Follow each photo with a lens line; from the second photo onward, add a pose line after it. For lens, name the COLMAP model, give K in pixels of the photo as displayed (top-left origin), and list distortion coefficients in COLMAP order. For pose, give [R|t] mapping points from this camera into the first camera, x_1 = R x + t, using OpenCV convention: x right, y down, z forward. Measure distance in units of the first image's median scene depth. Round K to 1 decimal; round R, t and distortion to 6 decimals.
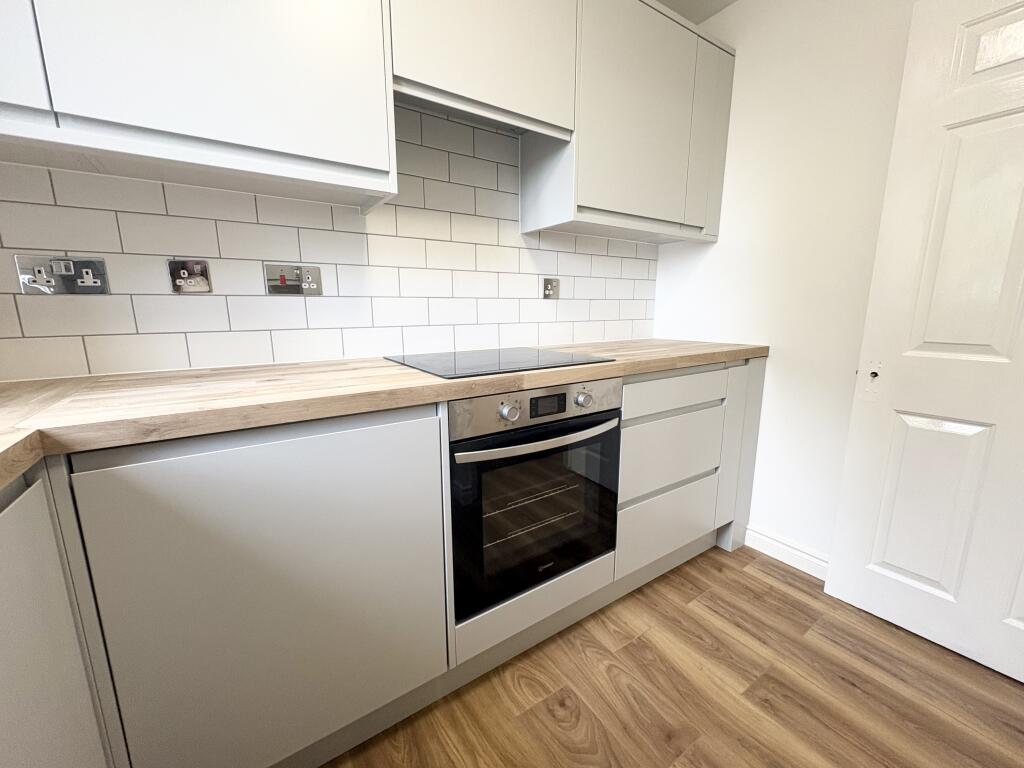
lens RADIAL K [[408.8, 0, 512.0], [0, 408.8, 384.0], [0, 0, 1]] dist [-0.000625, 0.000135]
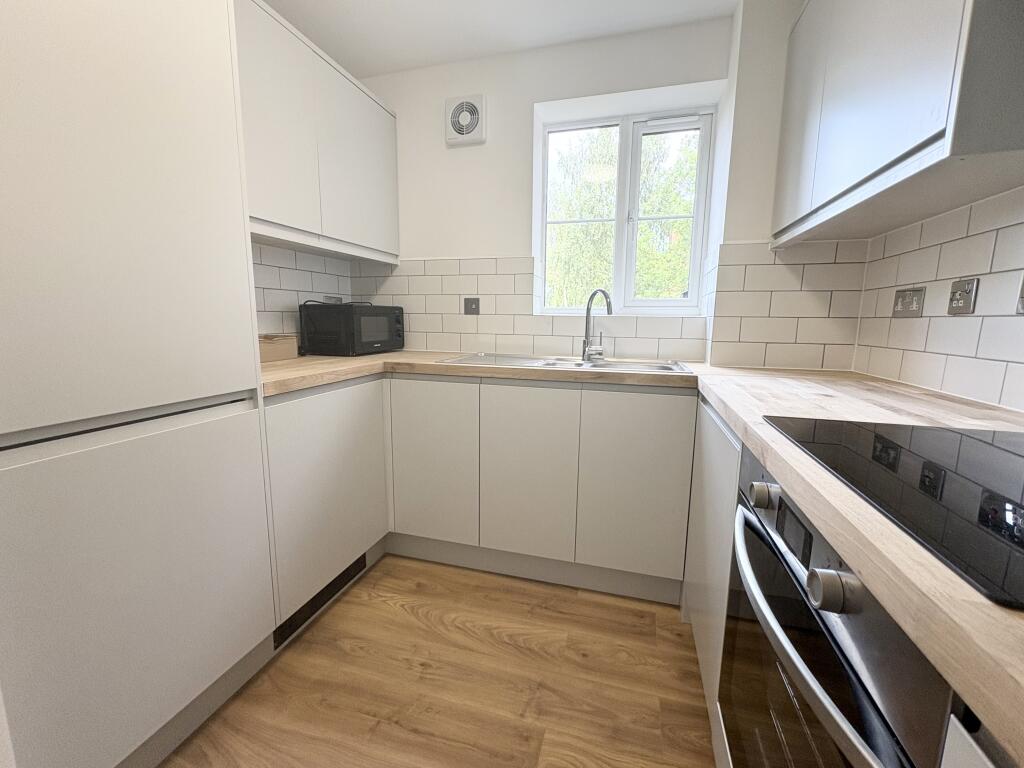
lens RADIAL K [[430.6, 0, 512.0], [0, 430.6, 384.0], [0, 0, 1]] dist [-0.000462, -0.000040]
pose [[-0.764895, 0.092968, -0.637411, 0.655791], [-0.127732, 0.947990, 0.291546, -0.224079], [0.631364, 0.304420, -0.713237, 1.088687]]
